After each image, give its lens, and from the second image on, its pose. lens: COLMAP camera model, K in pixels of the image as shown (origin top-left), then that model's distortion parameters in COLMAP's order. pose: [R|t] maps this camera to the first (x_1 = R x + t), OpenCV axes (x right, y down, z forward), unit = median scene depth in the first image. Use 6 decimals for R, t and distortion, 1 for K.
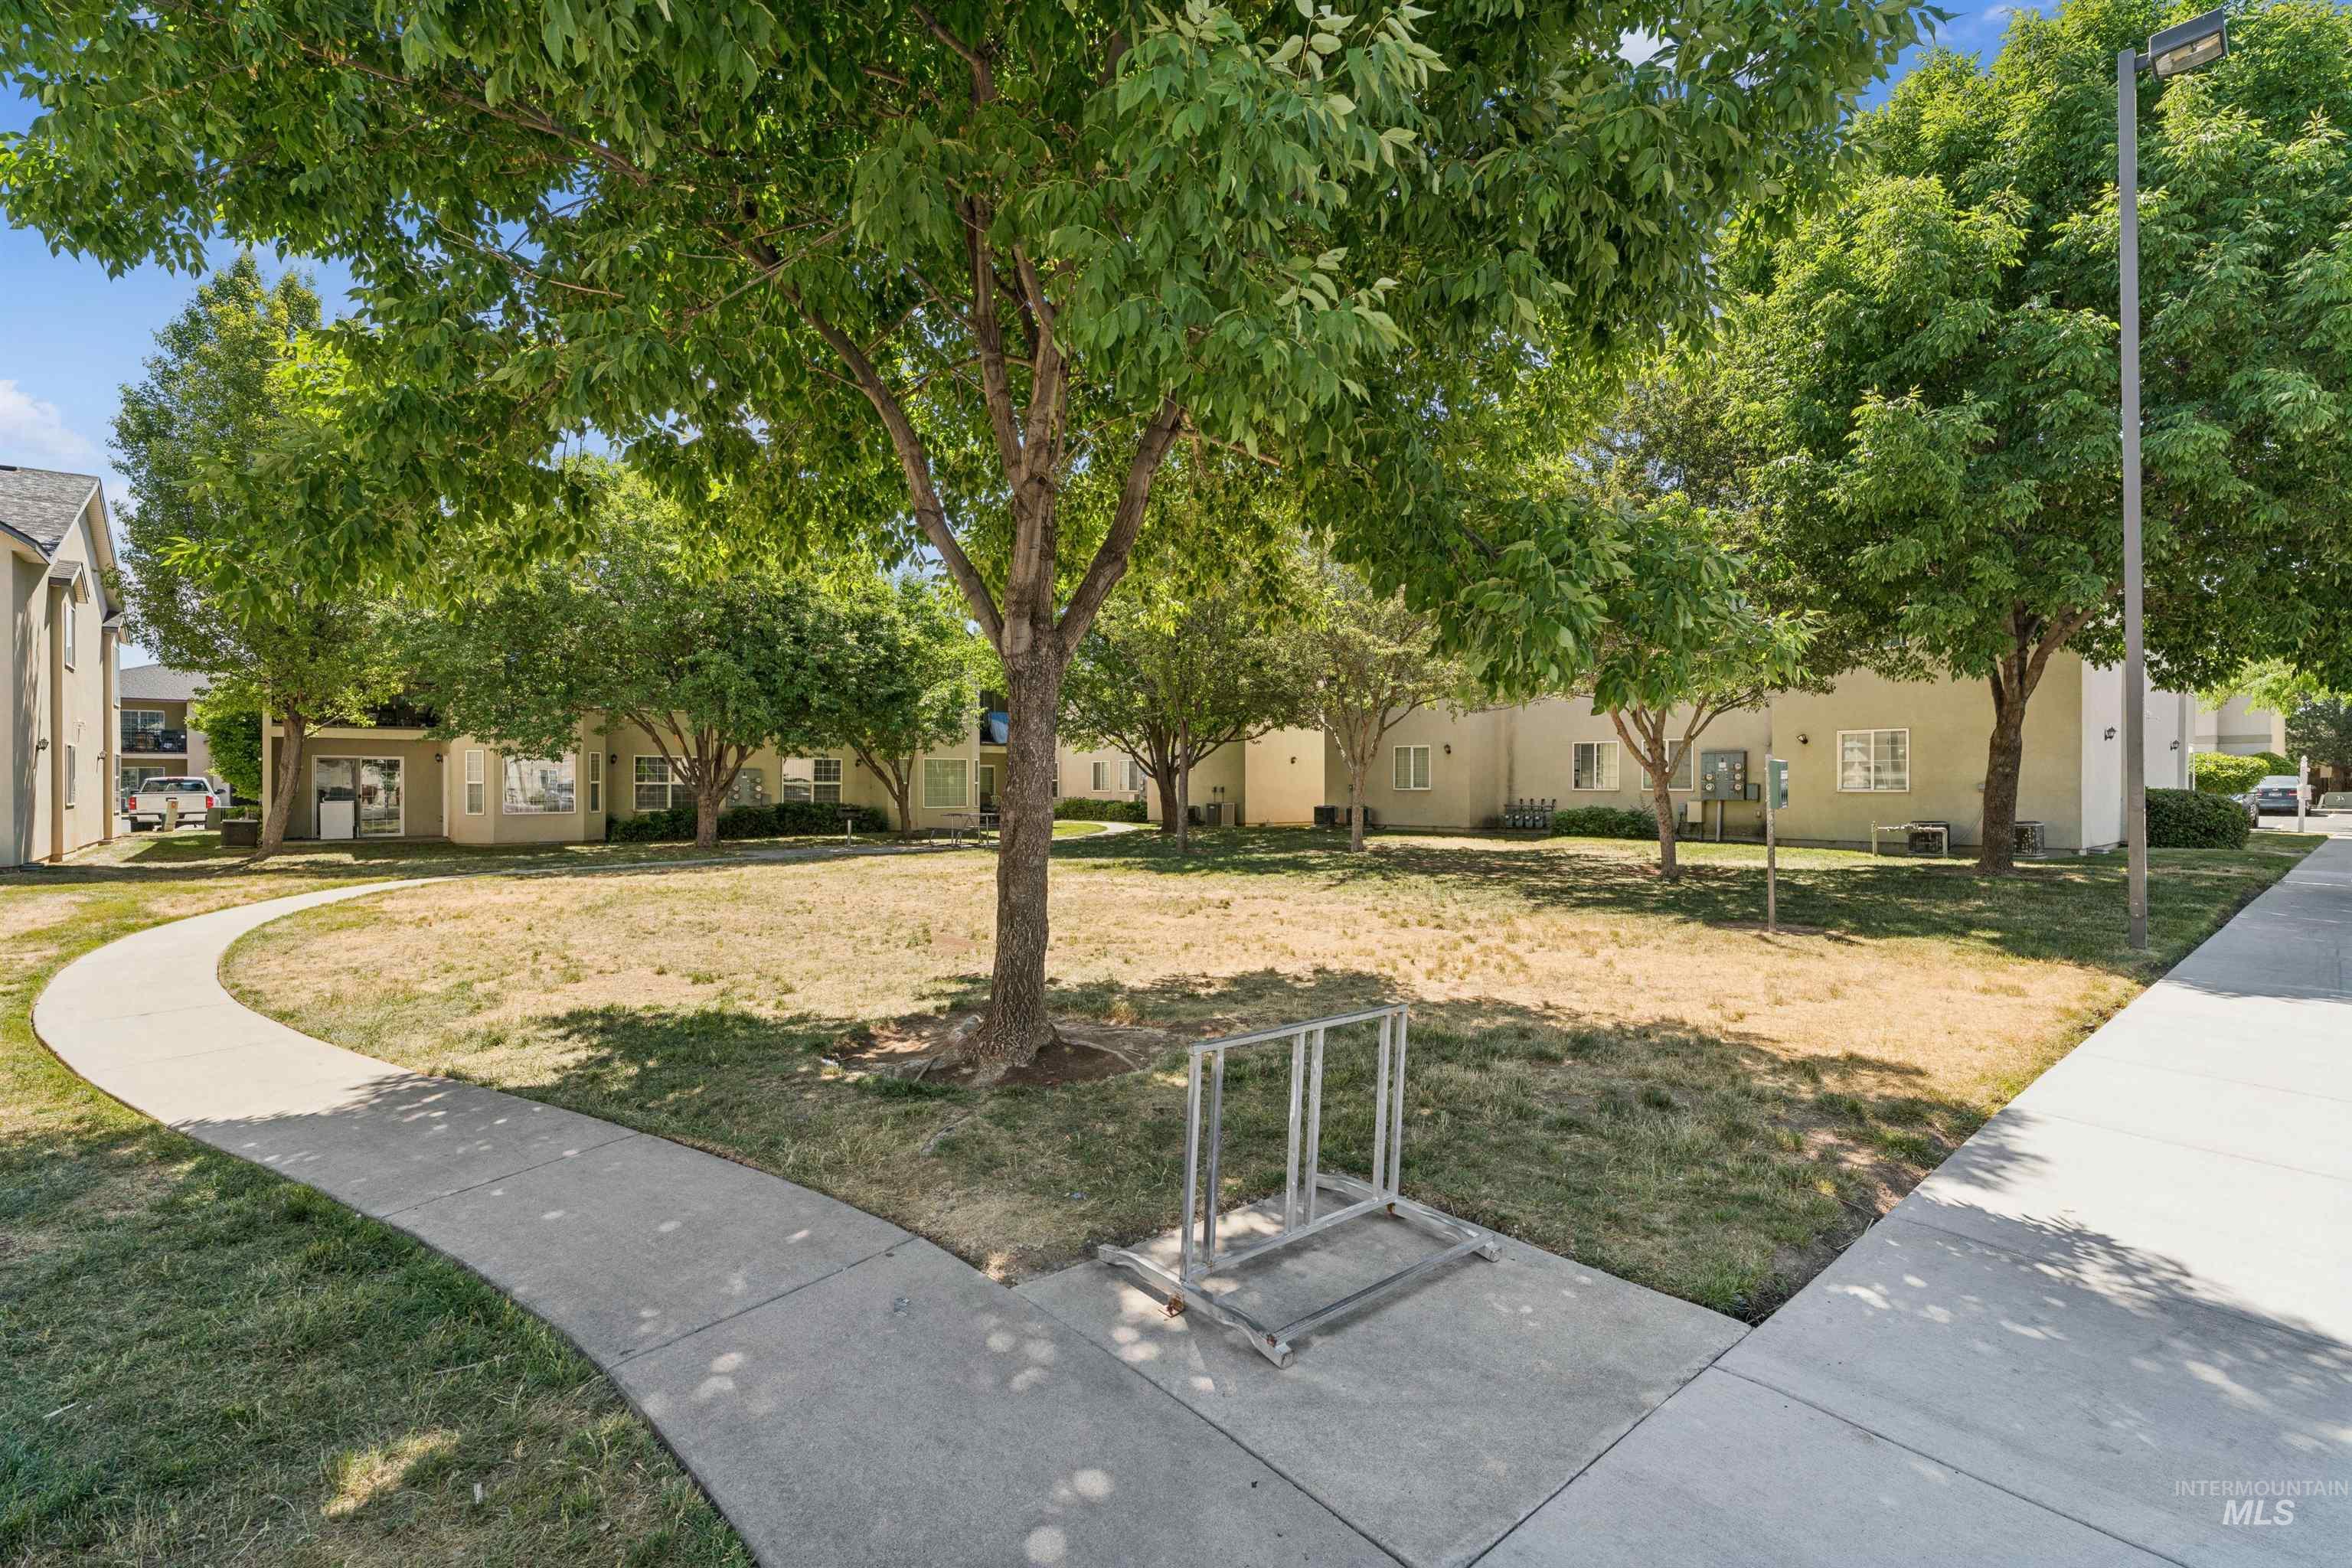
lens RADIAL K [[1065.3, 0, 1174.6], [0, 1065.3, 796.7], [0, 0, 1]] dist [-0.001499, -0.000431]
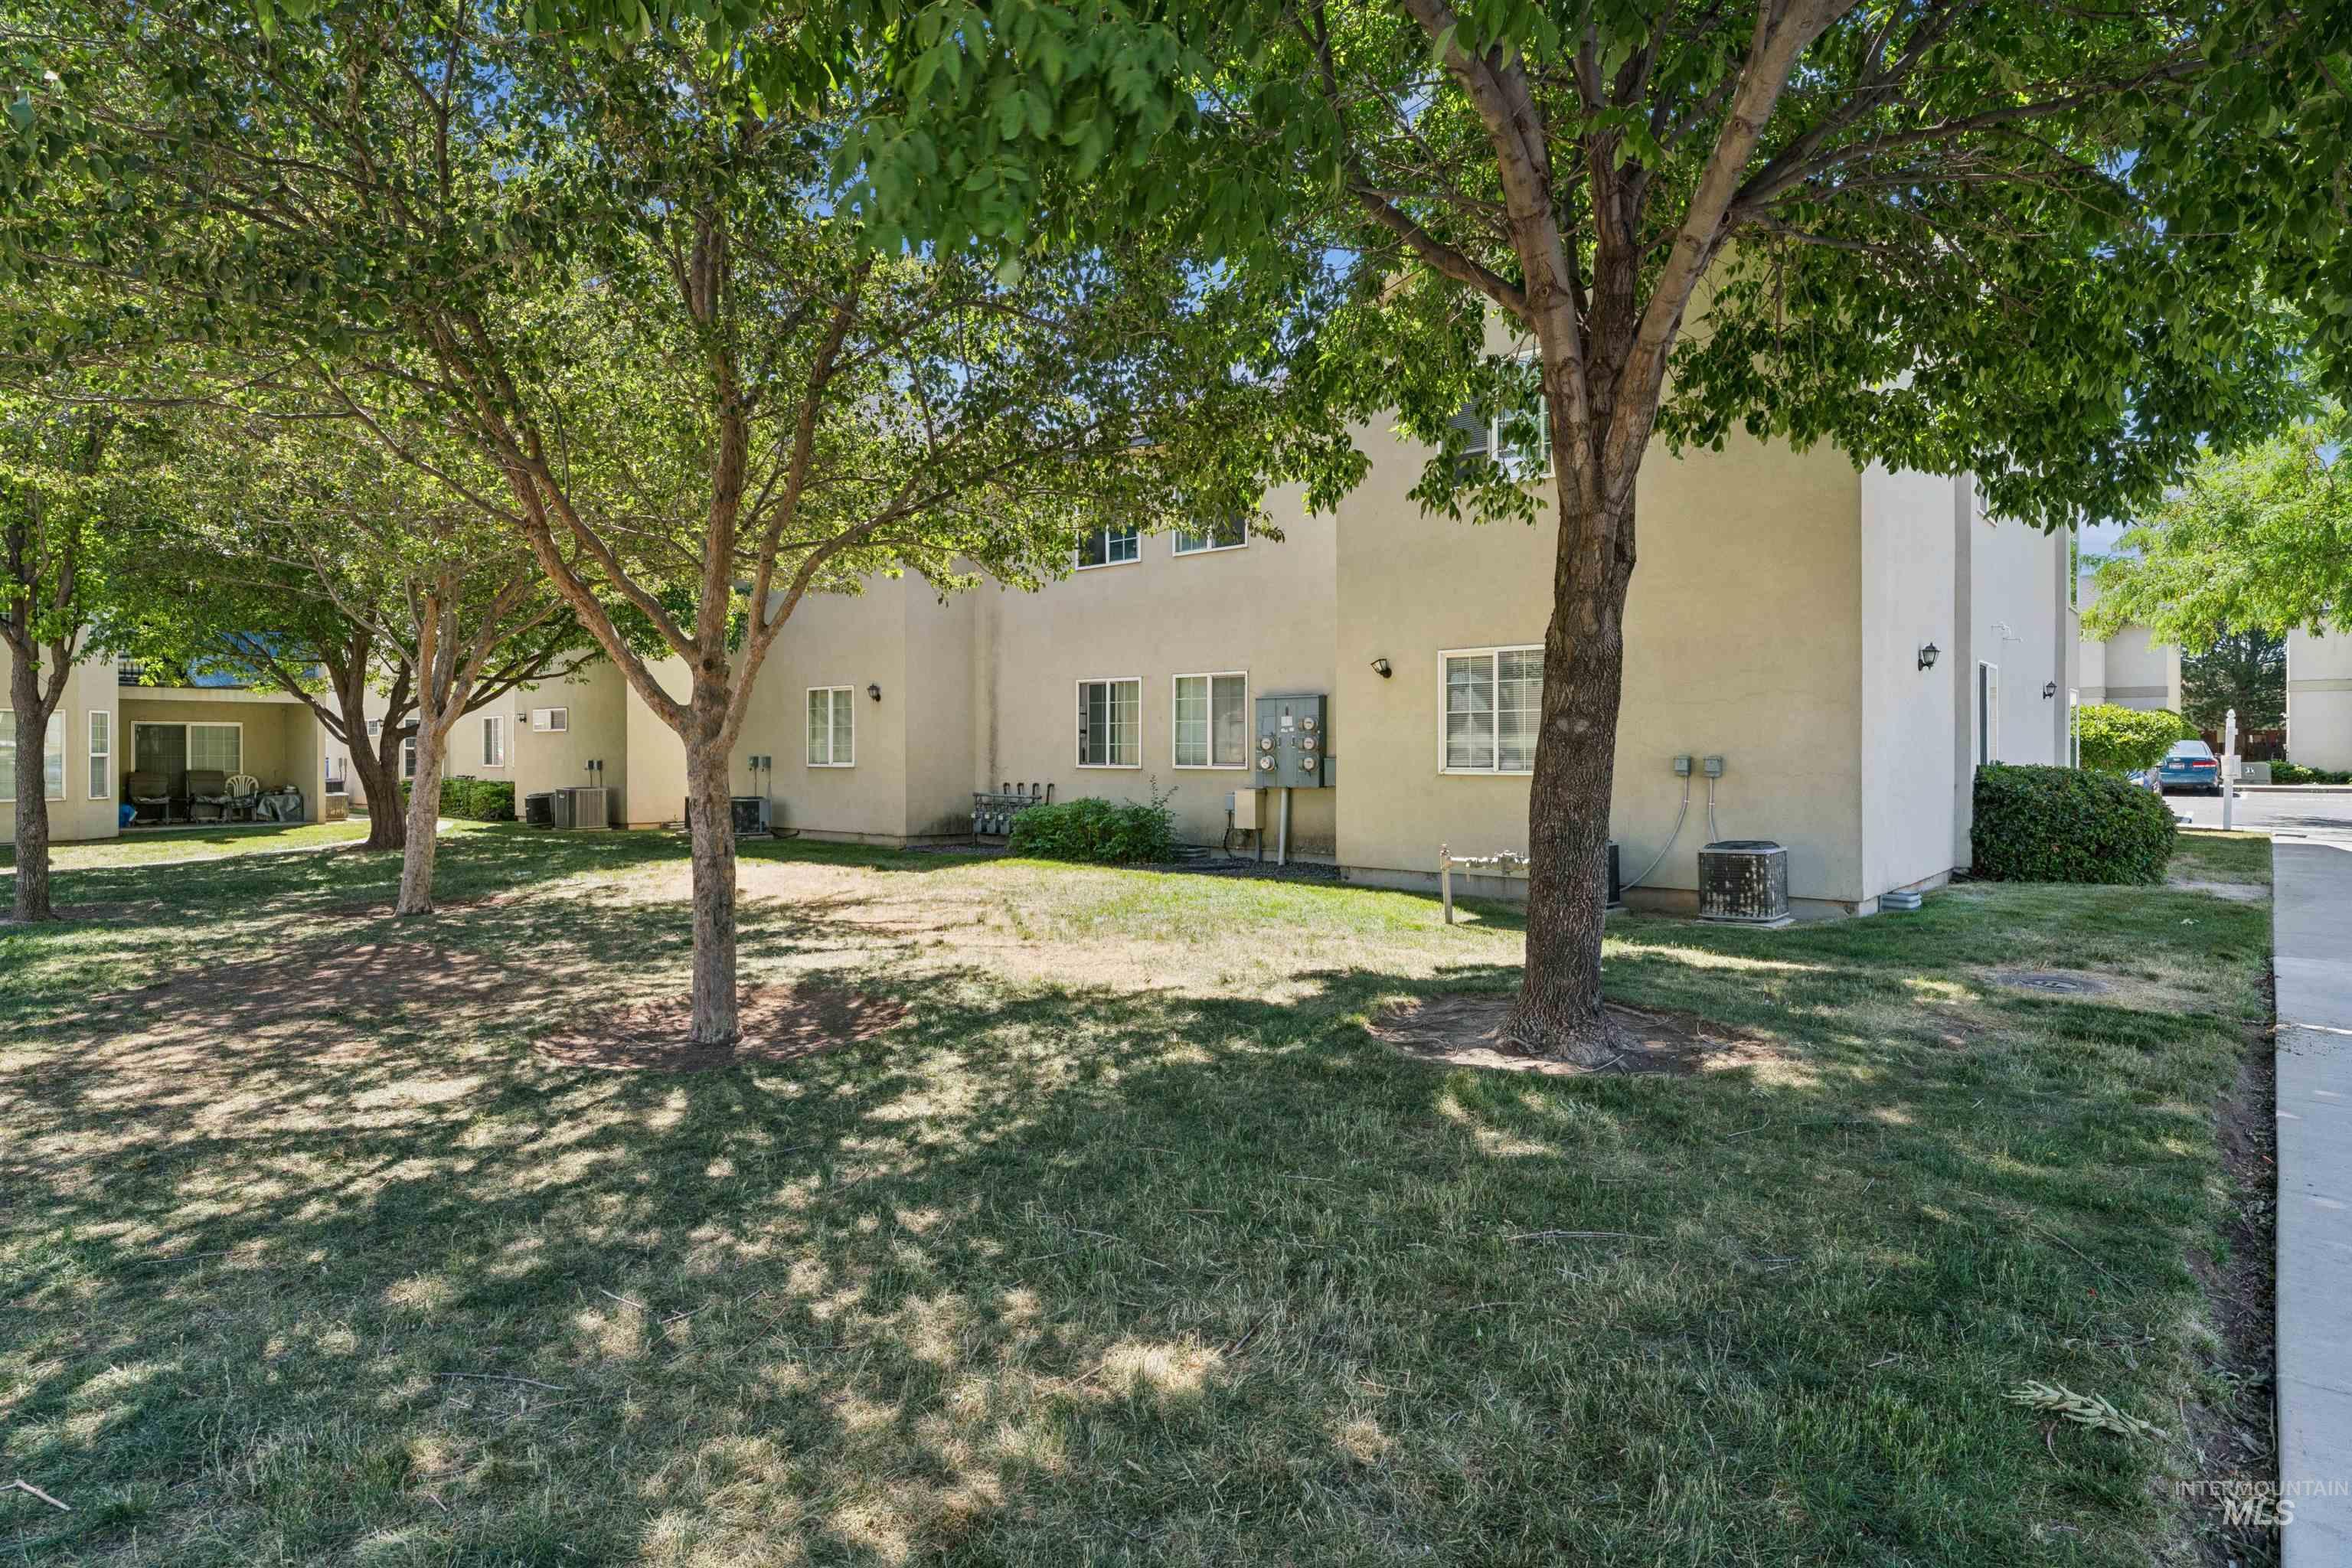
lens RADIAL K [[1252.4, 0, 1187.9], [0, 1252.4, 770.3], [0, 0, 1]] dist [0.000085, 0.000800]
pose [[0.989098, -0.003581, 0.147217, 0.368011], [0.002924, 0.999985, 0.004681, -0.008389], [-0.147231, -0.004200, 0.989093, 0.385463]]
